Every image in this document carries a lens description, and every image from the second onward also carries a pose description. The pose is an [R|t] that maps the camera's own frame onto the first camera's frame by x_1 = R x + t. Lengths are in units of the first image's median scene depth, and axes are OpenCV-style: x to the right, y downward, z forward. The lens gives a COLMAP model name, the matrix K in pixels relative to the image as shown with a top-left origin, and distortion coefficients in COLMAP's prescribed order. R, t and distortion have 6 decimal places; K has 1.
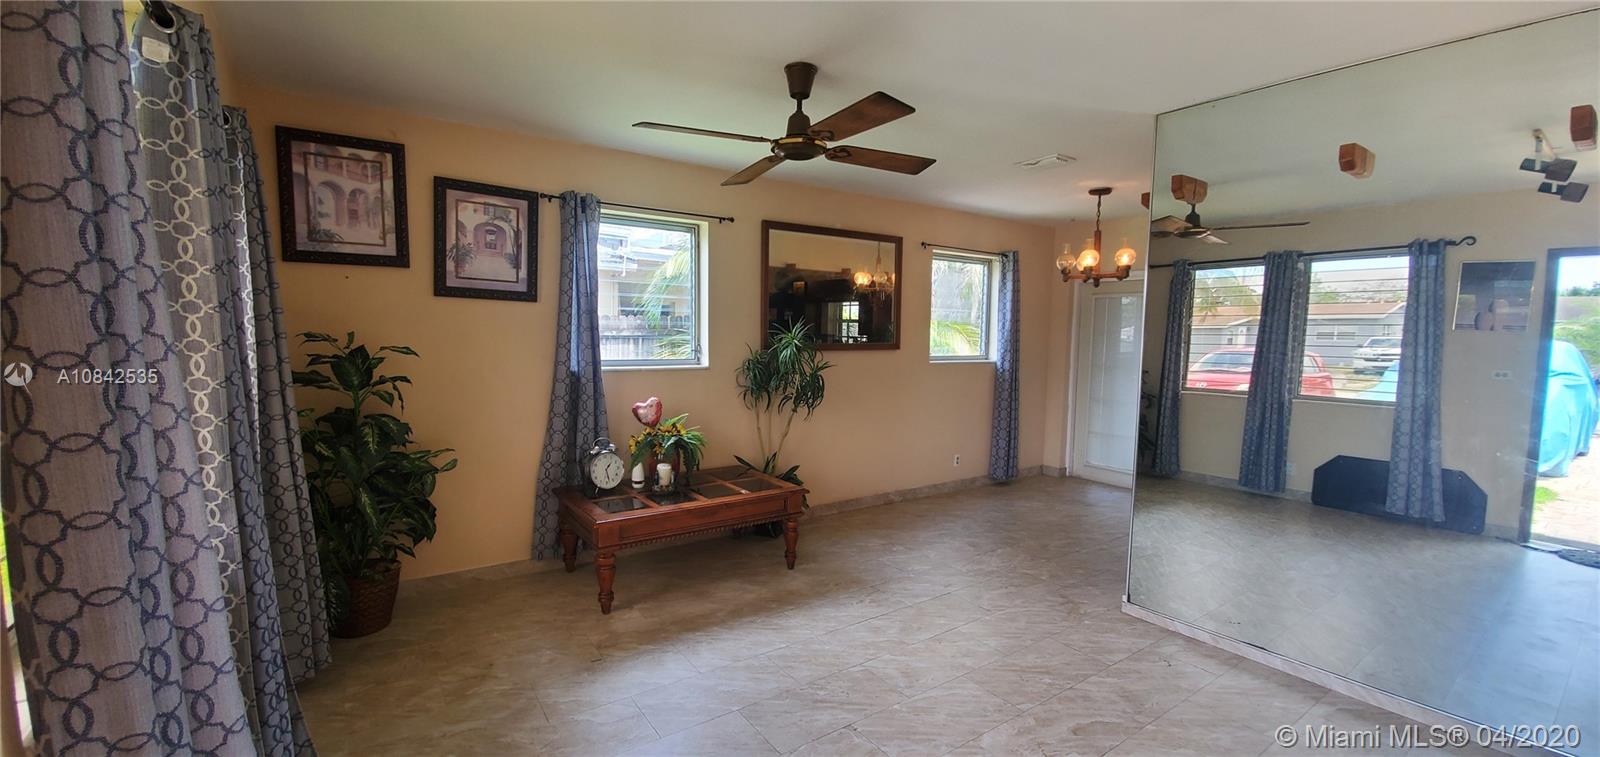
lens RADIAL K [[634.8, 0, 793.4], [0, 634.8, 385.6], [0, 0, 1]] dist [0.017152, -0.020973]
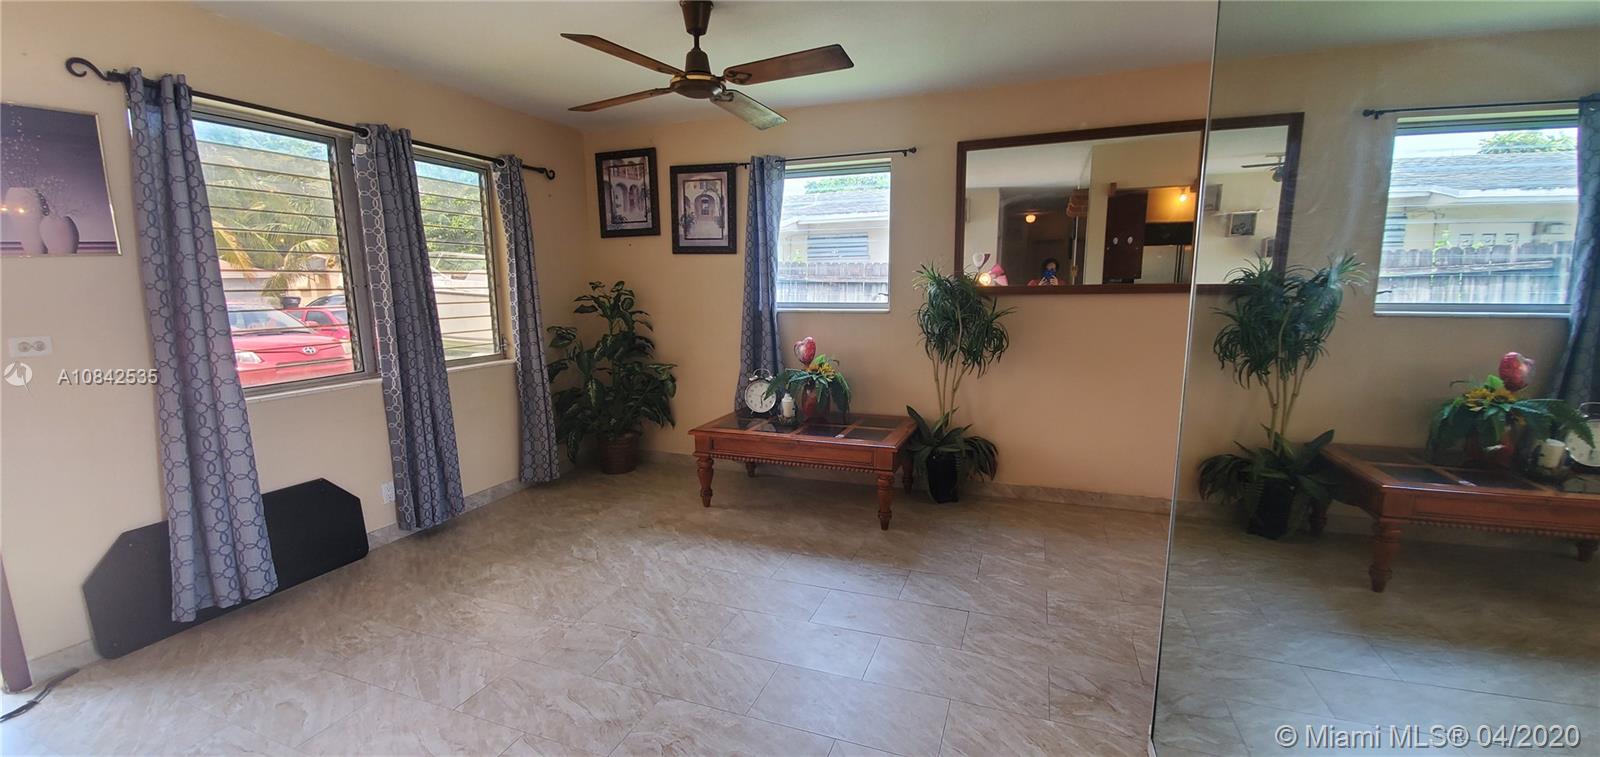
lens RADIAL K [[634.8, 0, 793.4], [0, 634.8, 385.6], [0, 0, 1]] dist [0.017152, -0.020973]
pose [[0.566076, 0.110732, -0.816882, 0.801336], [-0.052077, 0.993761, 0.098621, -0.005955], [0.822707, -0.013286, 0.568311, 0.447932]]
